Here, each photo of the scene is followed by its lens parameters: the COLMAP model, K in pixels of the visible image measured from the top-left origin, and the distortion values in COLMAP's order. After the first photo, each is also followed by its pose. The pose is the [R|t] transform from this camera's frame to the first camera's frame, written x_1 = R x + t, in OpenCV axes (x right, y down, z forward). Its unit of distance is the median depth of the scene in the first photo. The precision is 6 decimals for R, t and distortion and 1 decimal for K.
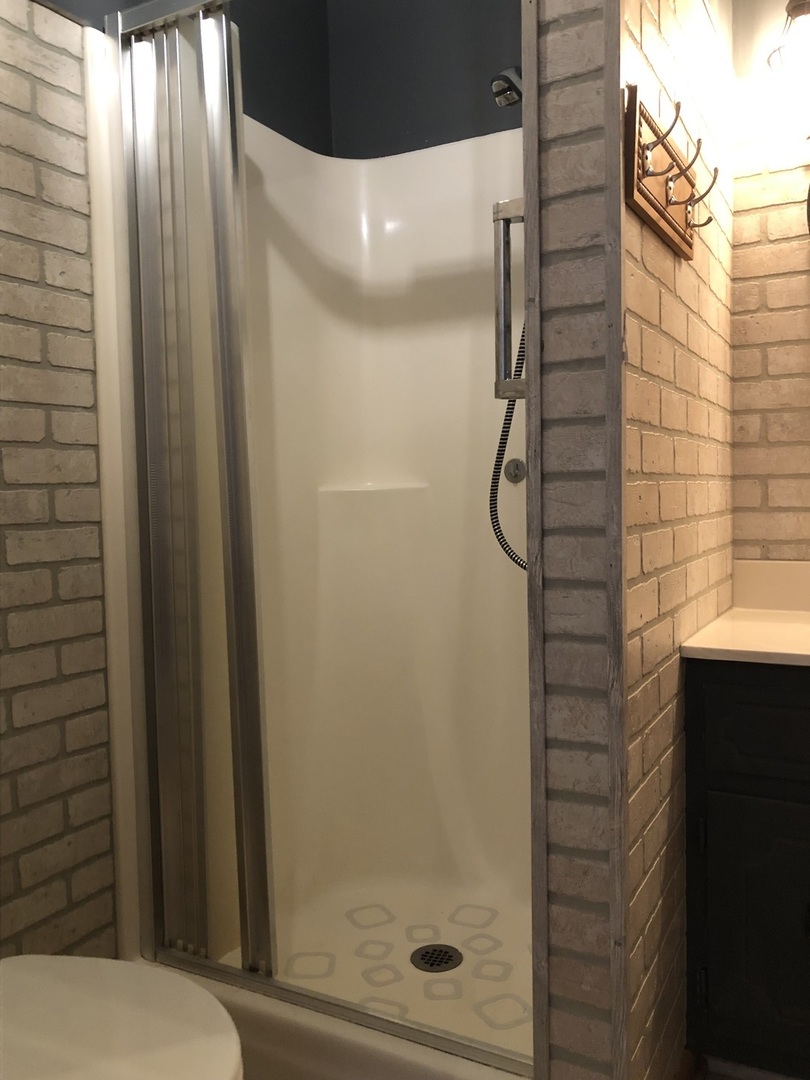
lens RADIAL K [[890.8, 0, 403.1], [0, 890.8, 521.3], [0, 0, 1]] dist [0.038335, -0.041108]
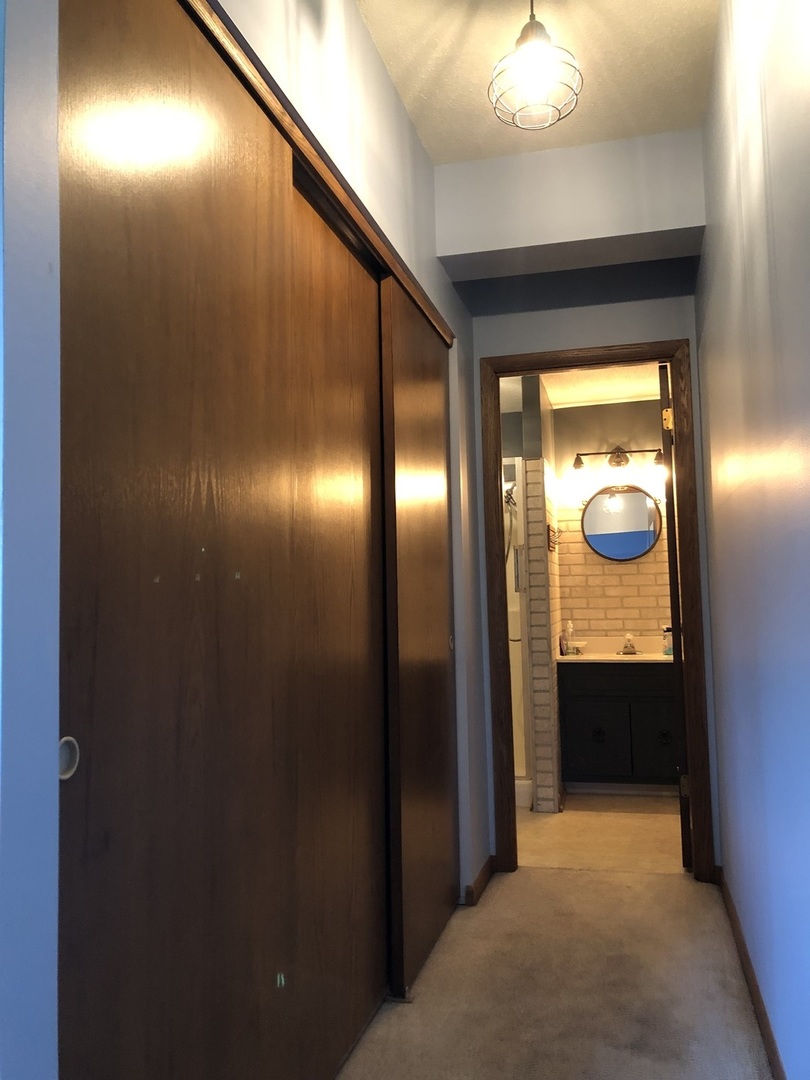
lens RADIAL K [[890.8, 0, 403.1], [0, 890.8, 521.3], [0, 0, 1]] dist [0.038335, -0.041108]
pose [[0.968797, 0.009650, 0.247667, -1.437215], [0.022266, 0.991813, -0.125743, 0.035746], [-0.246853, 0.127333, 0.960651, -2.867121]]
